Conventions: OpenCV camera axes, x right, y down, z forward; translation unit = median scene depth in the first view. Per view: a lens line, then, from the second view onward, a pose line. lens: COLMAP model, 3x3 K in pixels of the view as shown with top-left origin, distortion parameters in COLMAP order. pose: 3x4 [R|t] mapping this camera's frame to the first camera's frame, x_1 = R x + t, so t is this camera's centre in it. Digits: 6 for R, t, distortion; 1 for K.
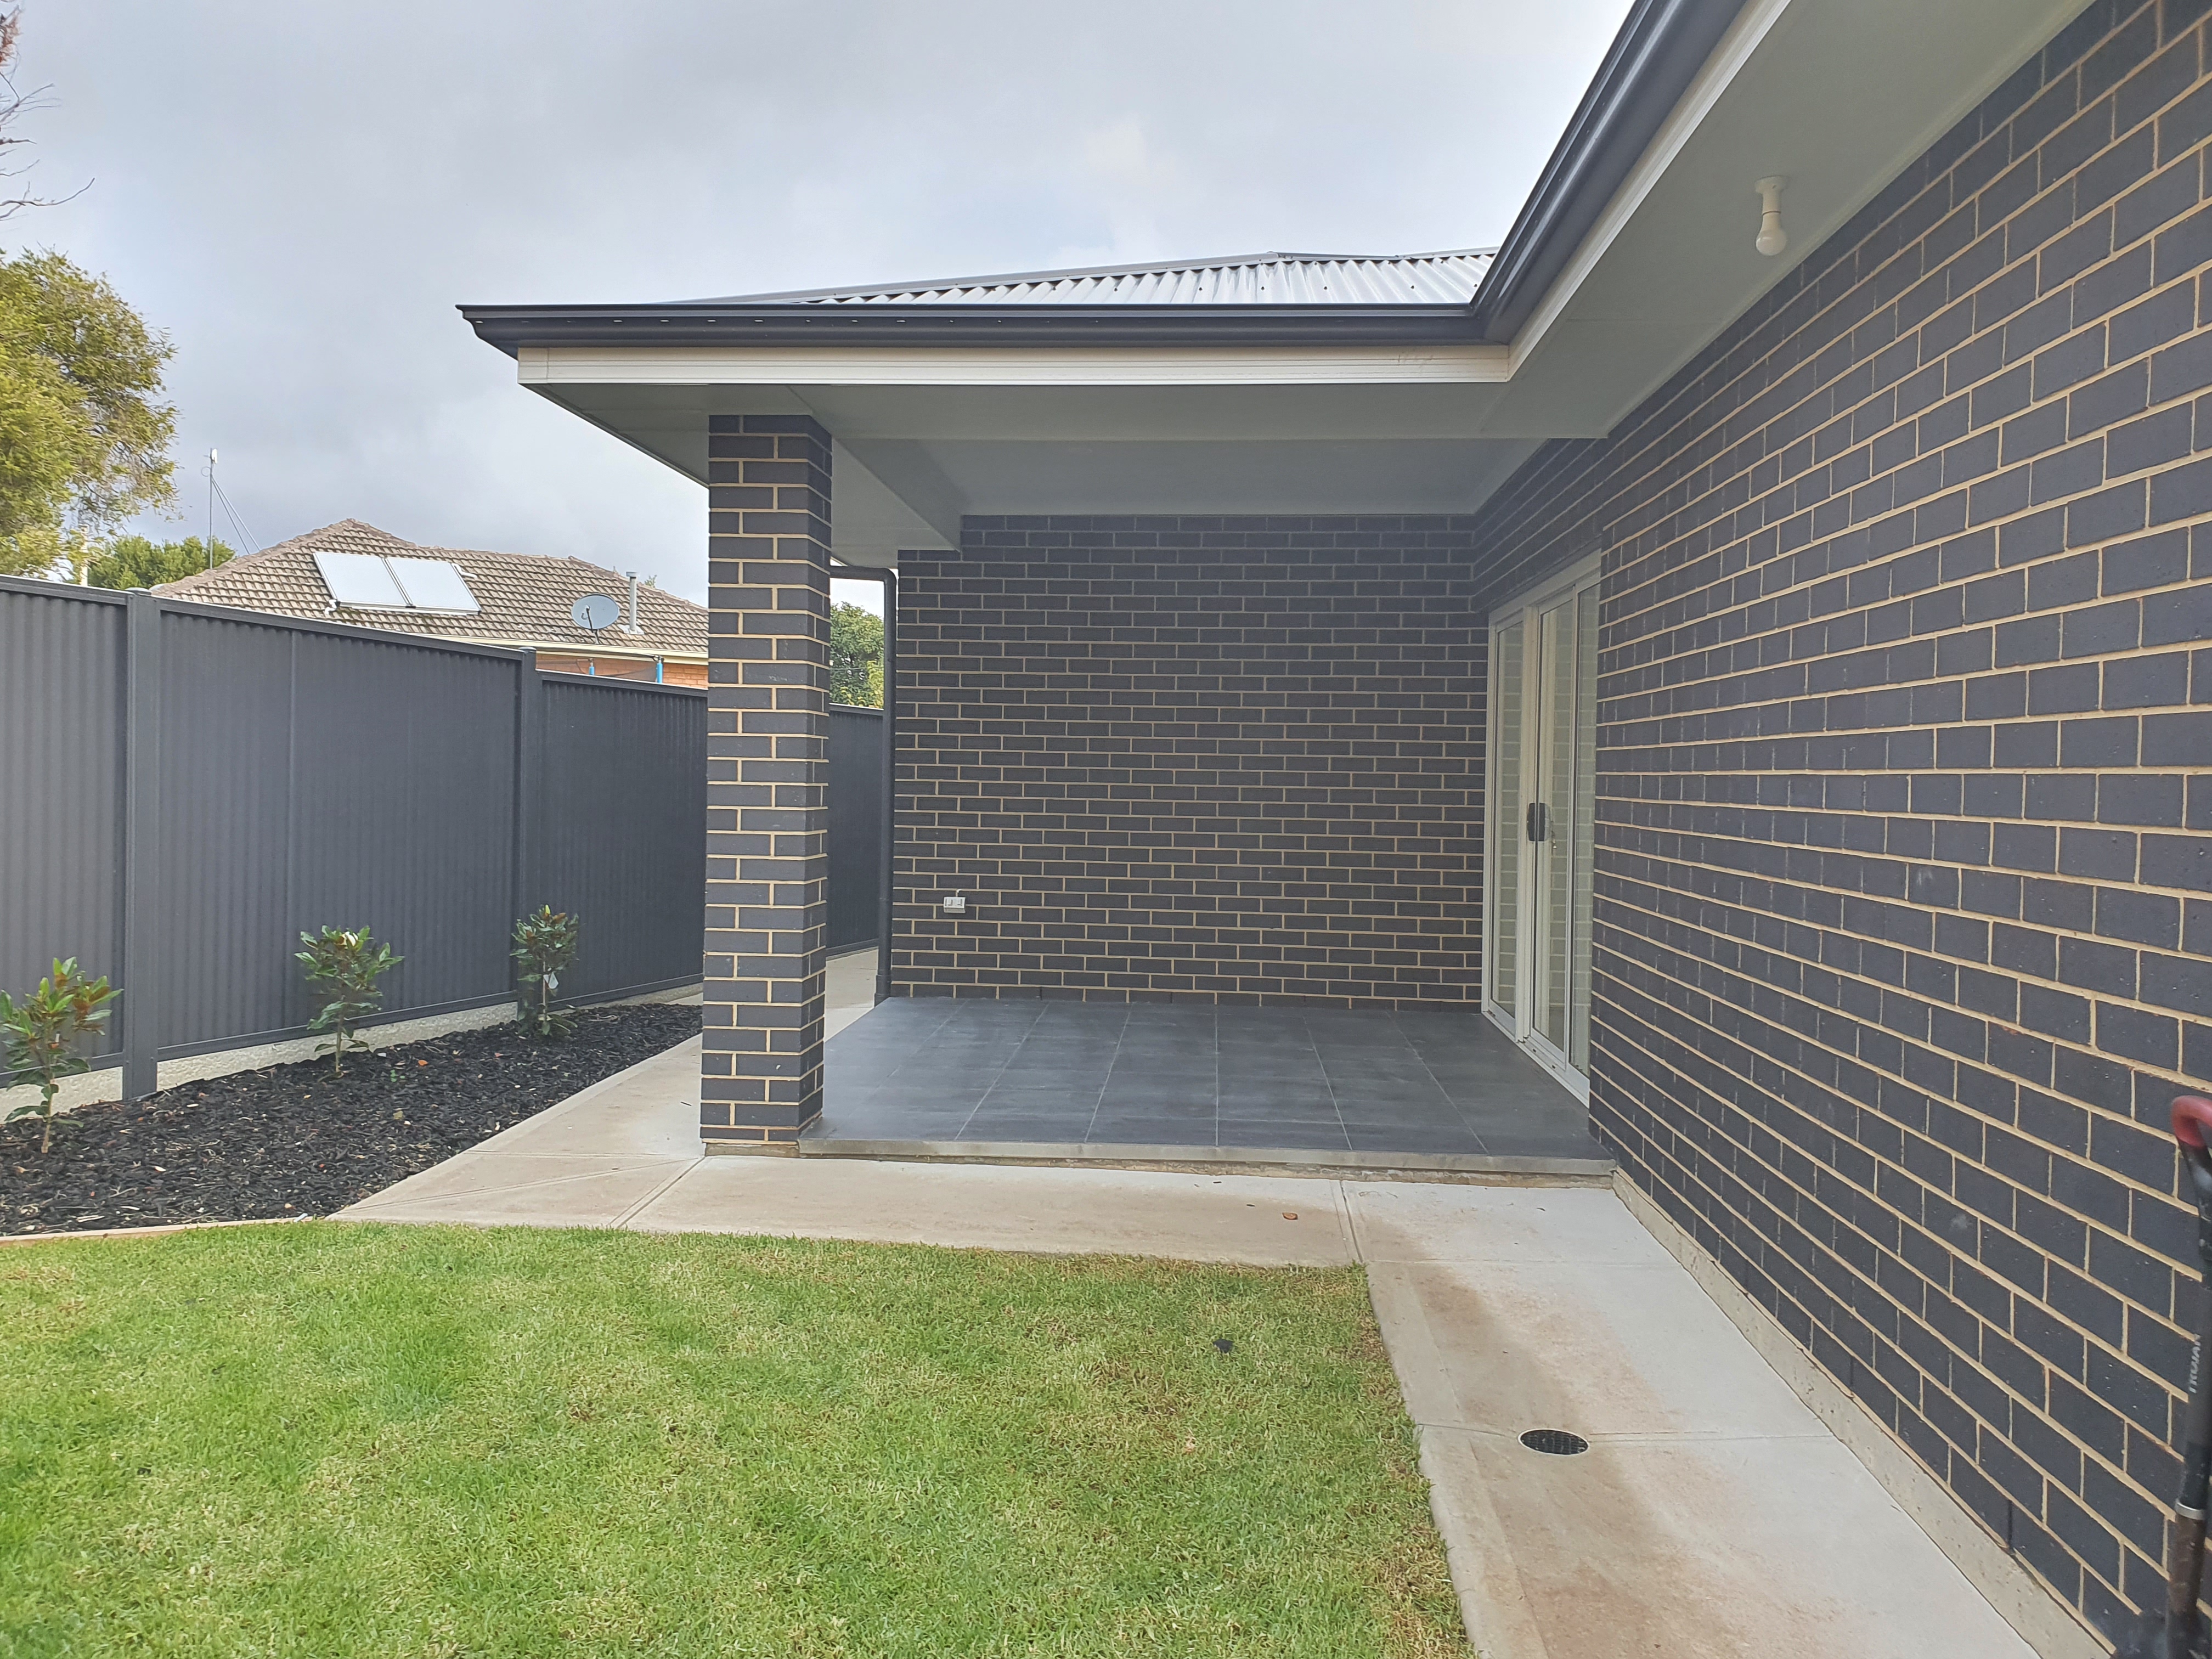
lens RADIAL K [[1726.3, 0, 1107.3], [0, 1726.3, 820.6], [0, 0, 1]] dist [0.048486, -0.037404]
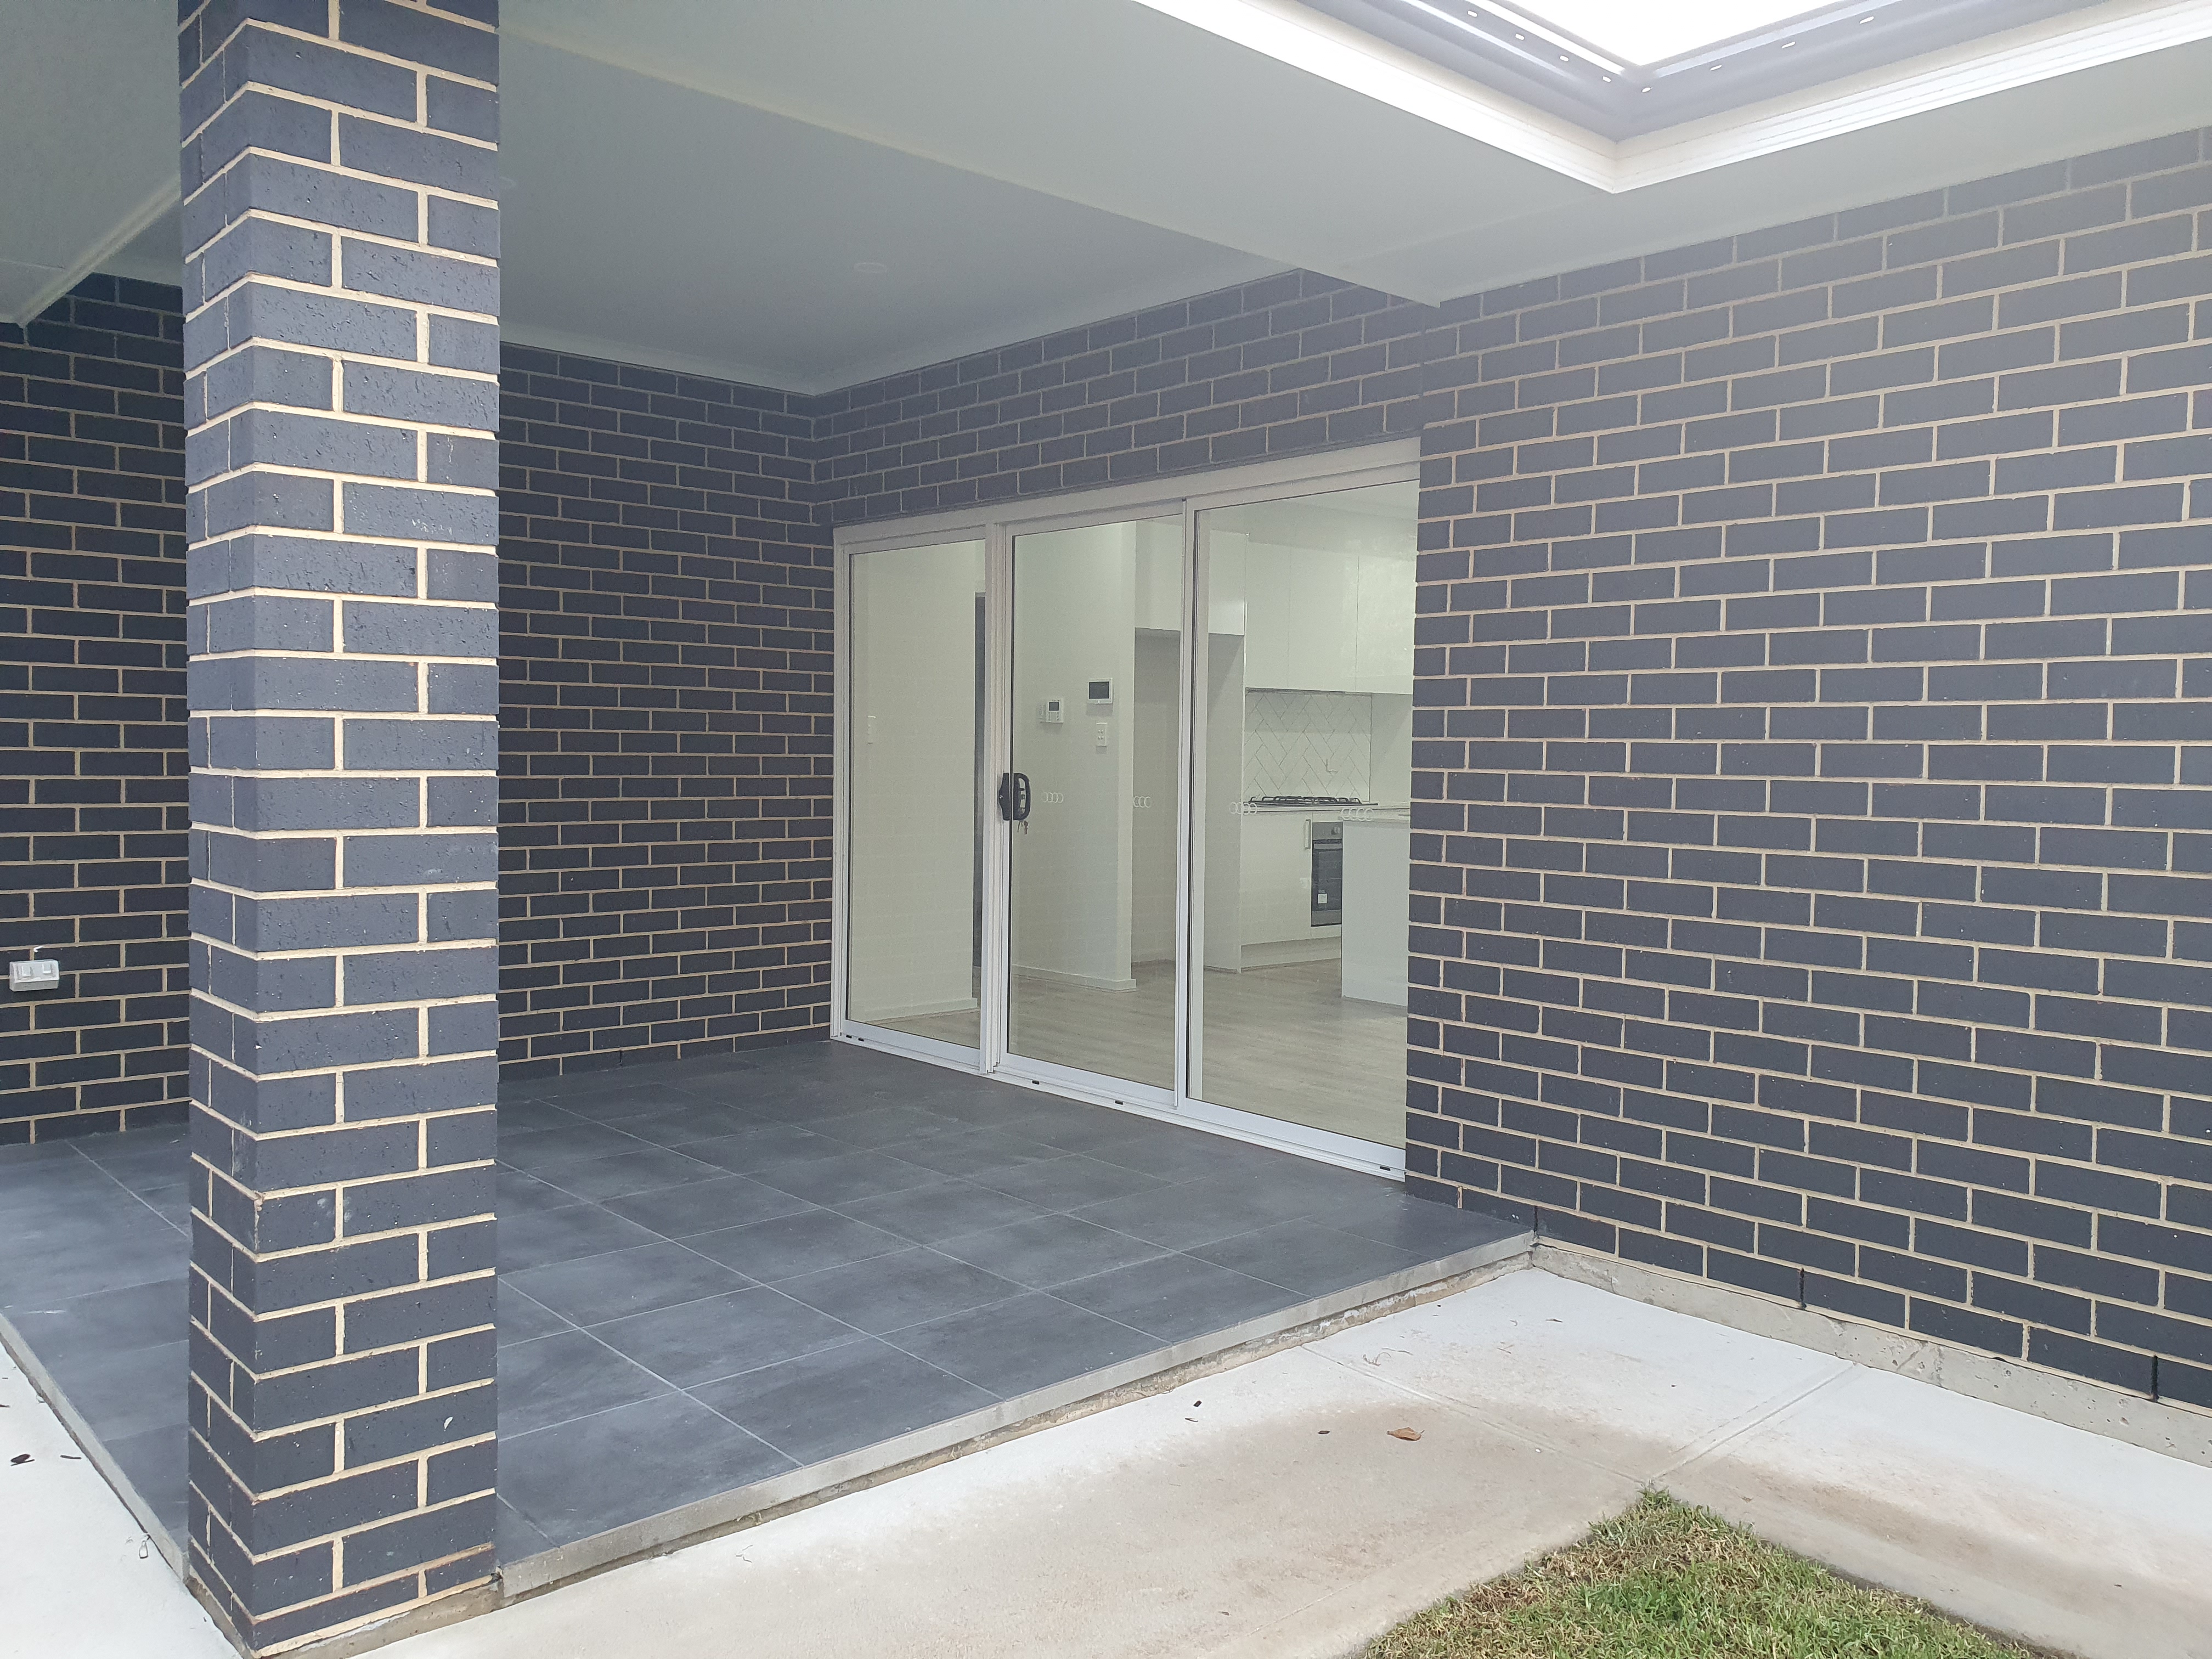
lens RADIAL K [[1726.3, 0, 1104.5], [0, 1726.3, 830.9], [0, 0, 1]] dist [0.048486, -0.037404]
pose [[0.700550, -0.047351, 0.712030, -0.381189], [0.021622, 0.998746, 0.045145, -0.023079], [-0.713275, -0.016230, 0.700696, 0.576839]]
